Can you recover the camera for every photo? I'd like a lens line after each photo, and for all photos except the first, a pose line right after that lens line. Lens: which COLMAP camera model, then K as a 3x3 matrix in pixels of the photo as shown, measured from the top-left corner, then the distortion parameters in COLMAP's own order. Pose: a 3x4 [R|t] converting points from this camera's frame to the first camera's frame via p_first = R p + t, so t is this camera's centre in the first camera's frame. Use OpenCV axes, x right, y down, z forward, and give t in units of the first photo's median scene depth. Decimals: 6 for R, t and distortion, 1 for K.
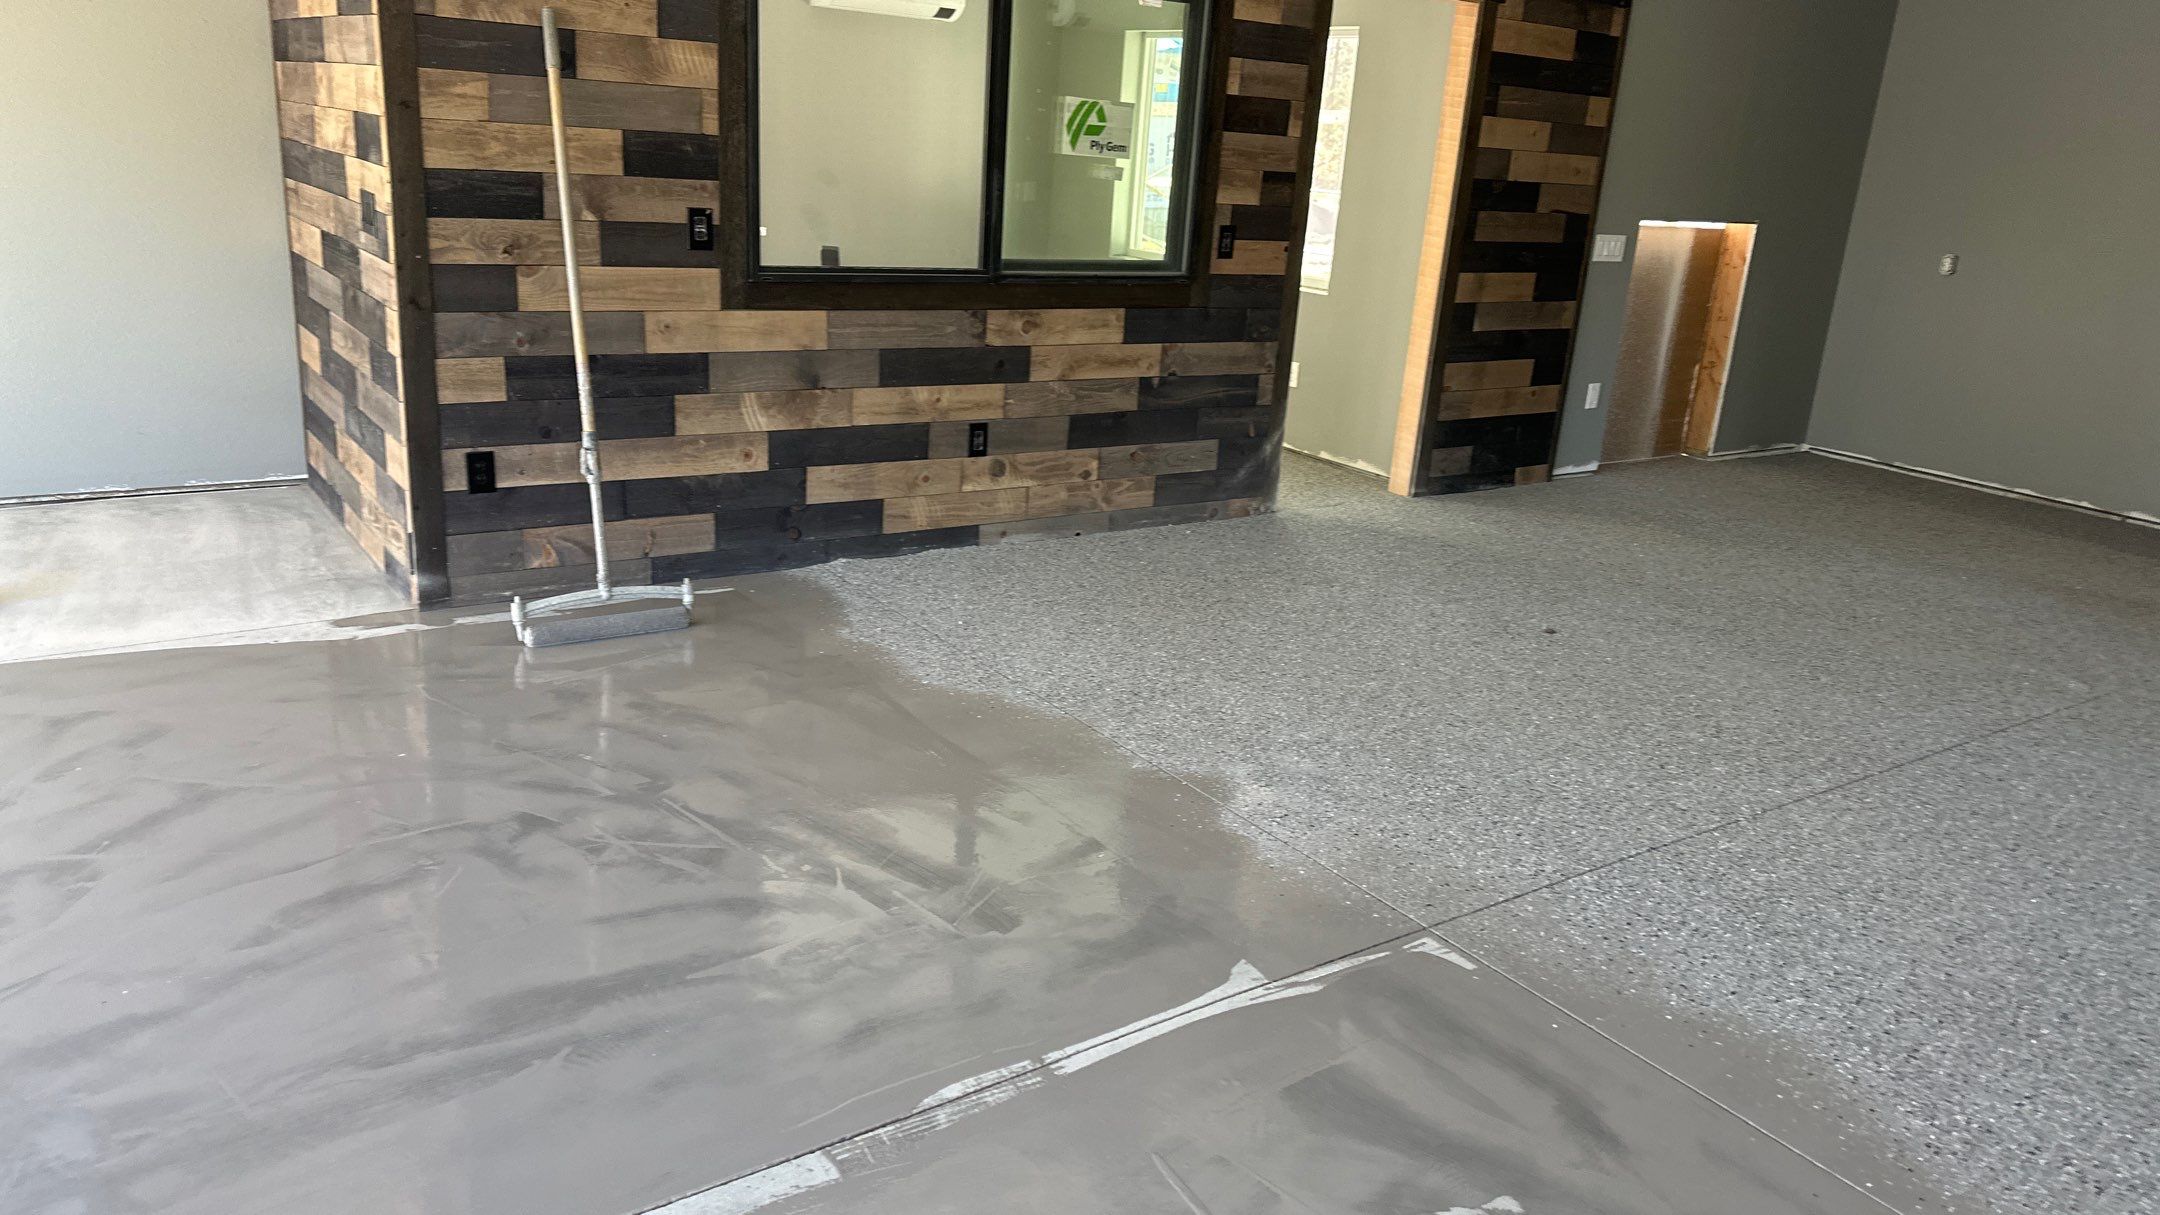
lens RADIAL K [[1493.3, 0, 1072.2], [0, 1493.3, 606.2], [0, 0, 1]] dist [0.195221, -0.410147]
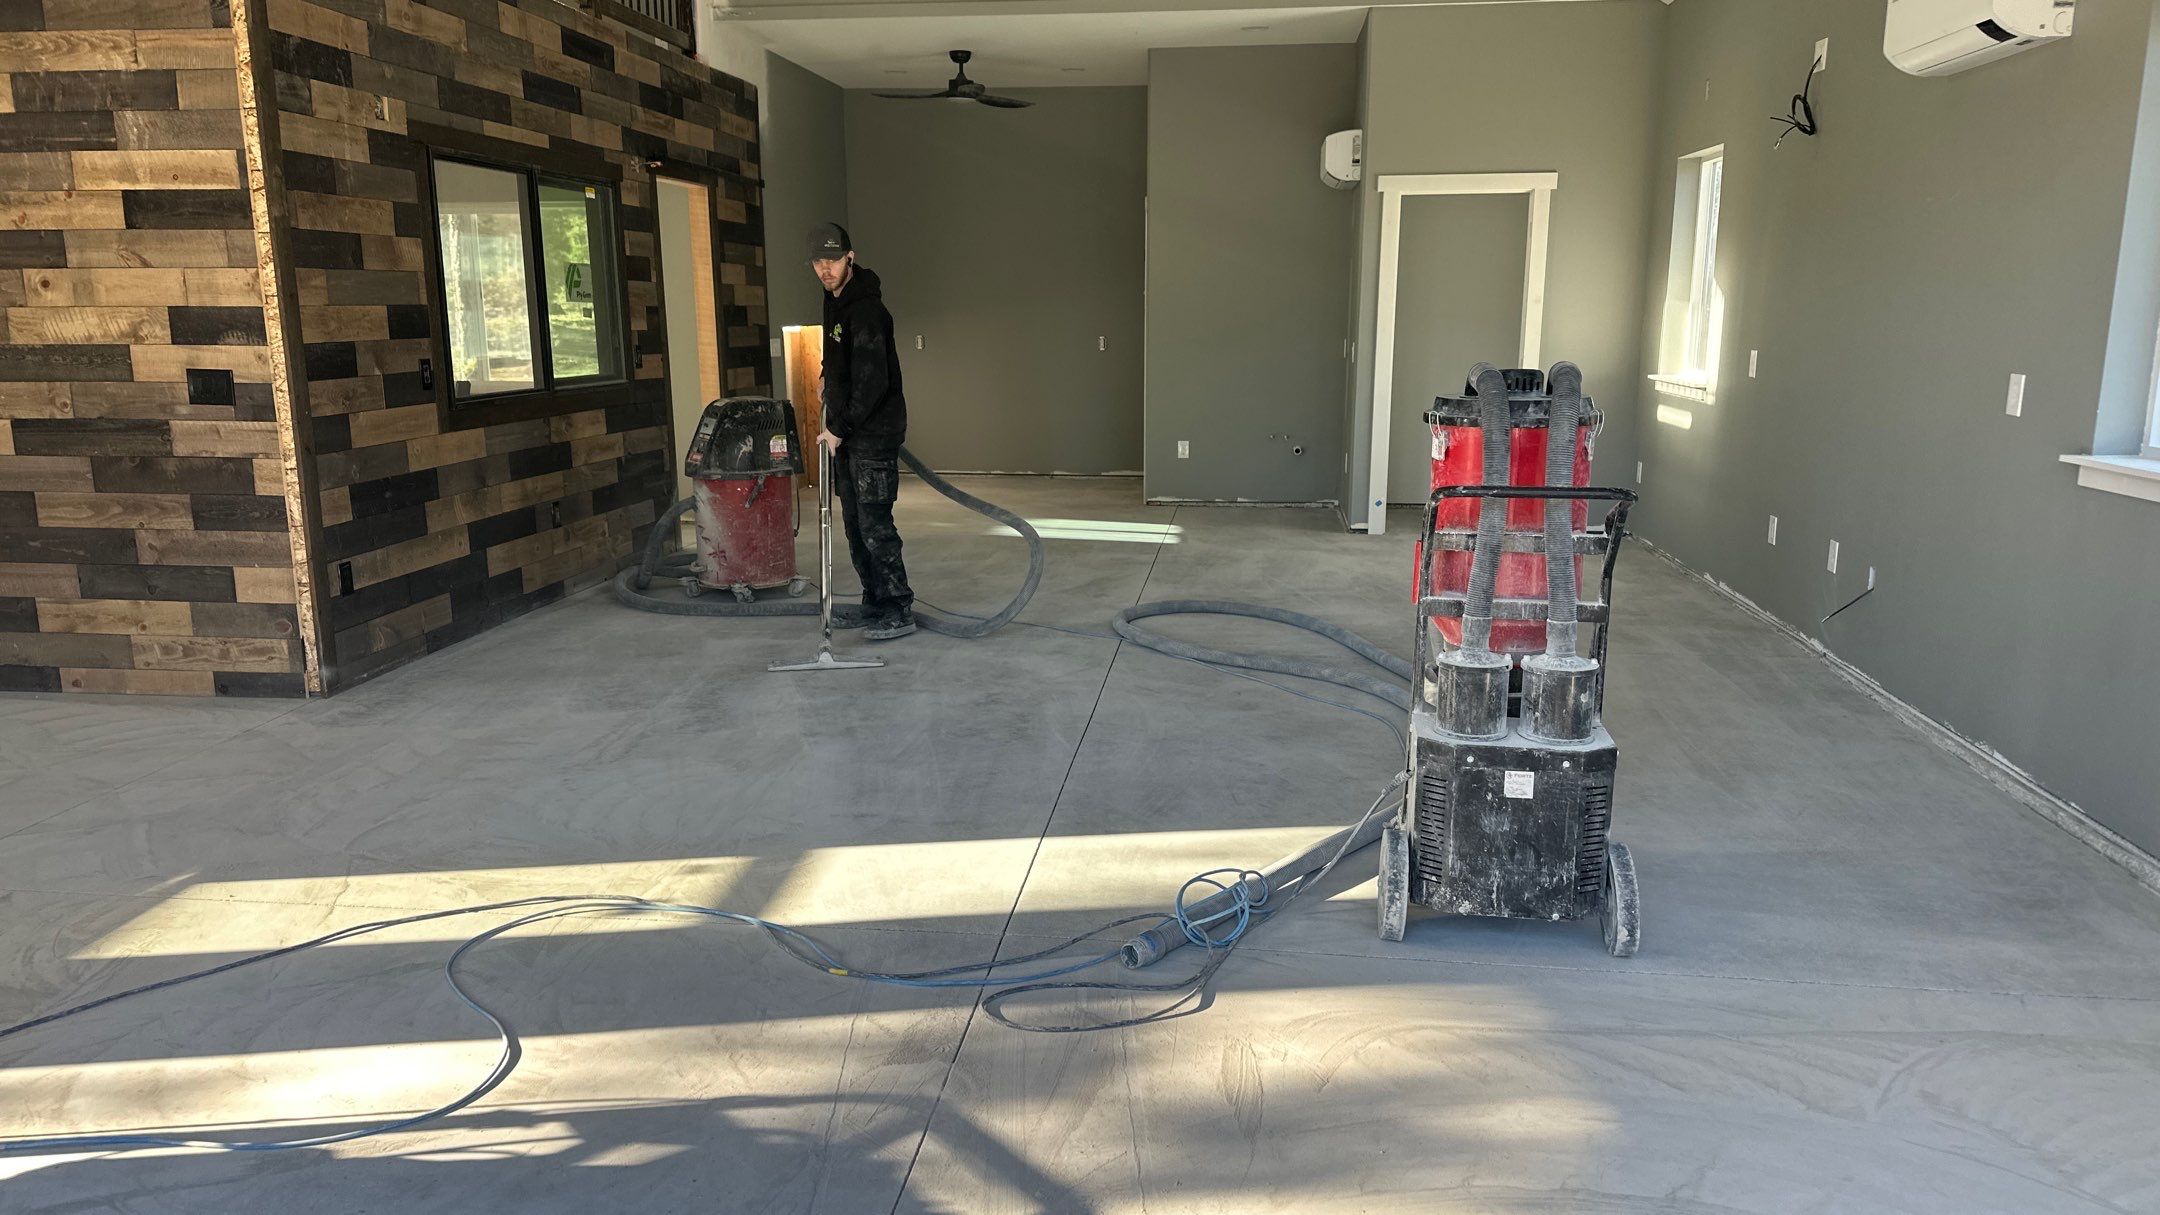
lens RADIAL K [[1520.3, 0, 1088.1], [0, 1520.3, 616.6], [0, 0, 1]] dist [0.102514, -0.123965]
pose [[0.659037, -0.216443, 0.720293, -0.799350], [0.266473, 0.962768, 0.045494, 0.041258], [-0.703322, 0.161957, 0.692176, -0.268783]]
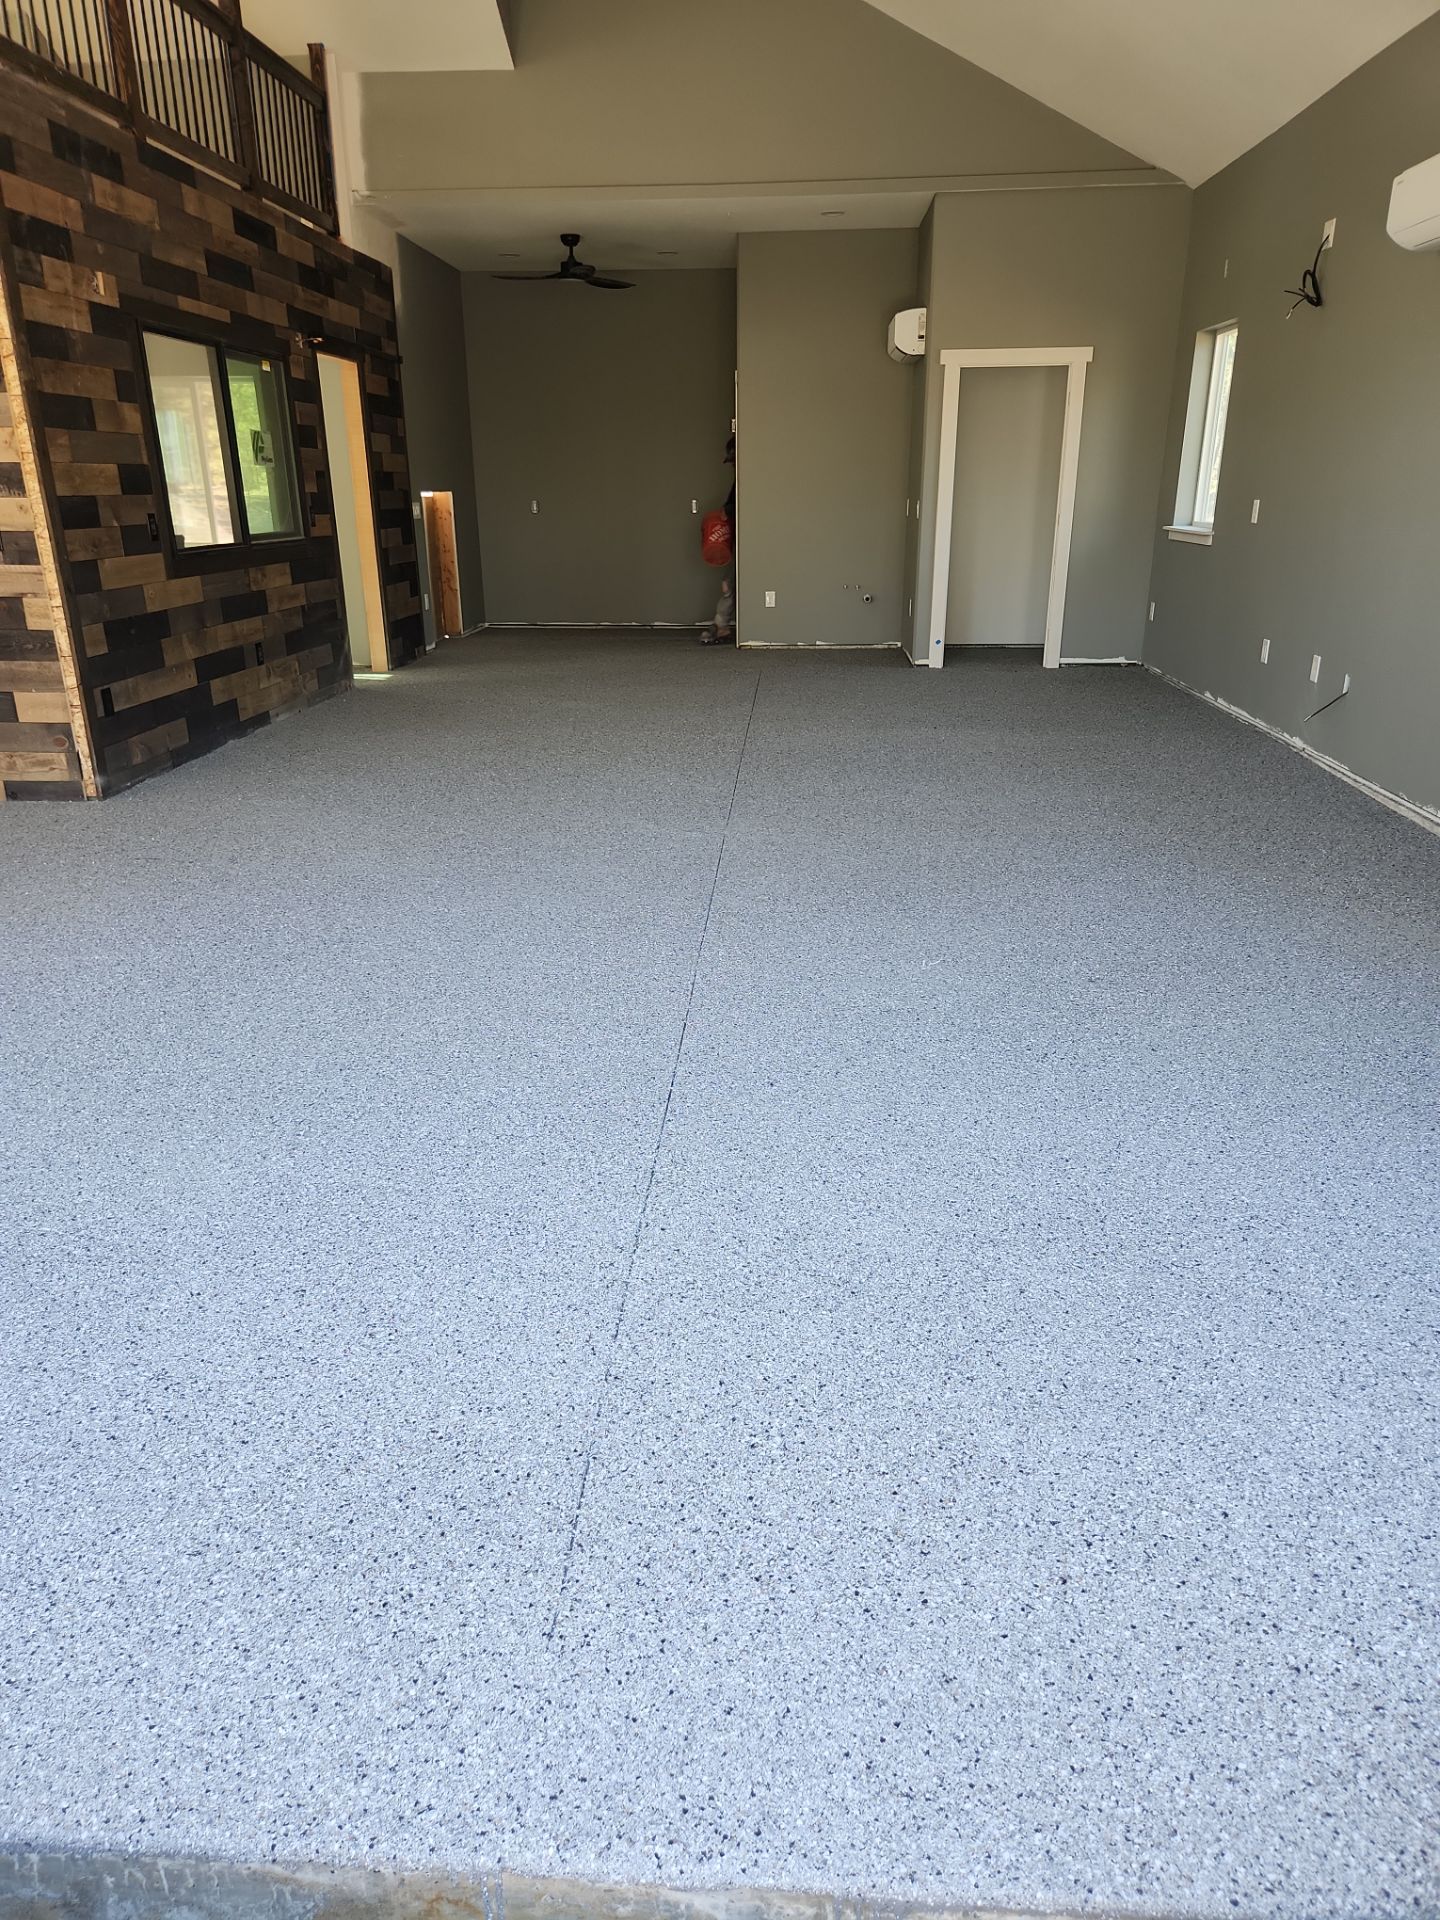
lens RADIAL K [[1285.5, 0, 716.5], [0, 1285.5, 961.0], [0, 0, 1]] dist [0.077942, -0.061220]
pose [[0.620939, -0.336470, 0.707971, -0.893789], [0.279960, 0.938812, 0.200635, 0.054878], [-0.732159, 0.073621, 0.677143, -0.263836]]
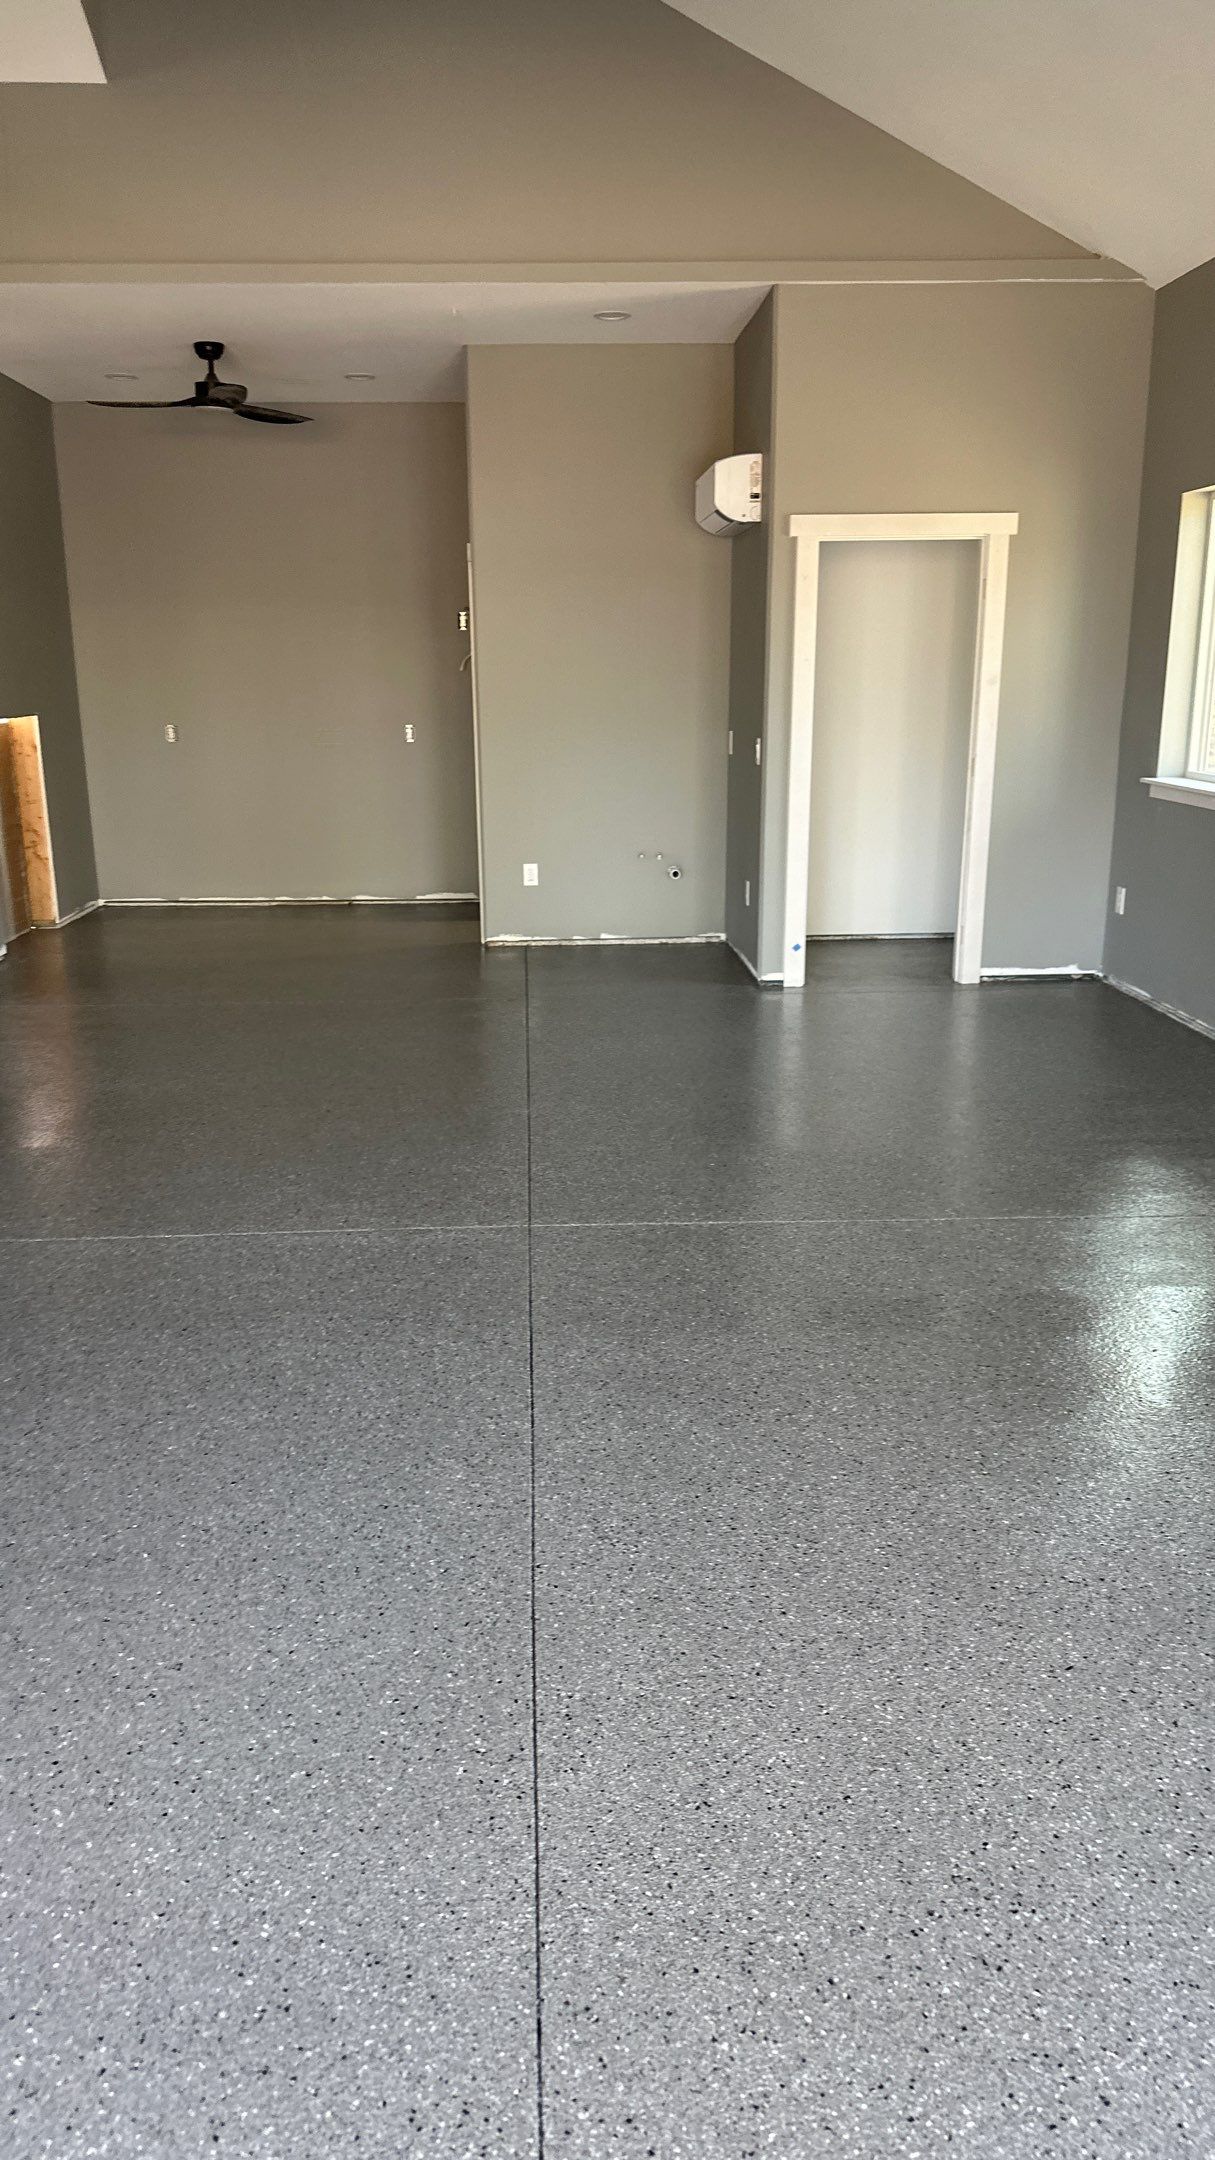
lens RADIAL K [[1493.3, 0, 598.2], [0, 1493.3, 1078.9], [0, 0, 1]] dist [0.195221, -0.410147]
pose [[0.530010, -0.289139, 0.797175, -0.476799], [0.294682, 0.944287, 0.146575, -0.059674], [-0.795143, 0.157227, 0.585686, 0.076099]]
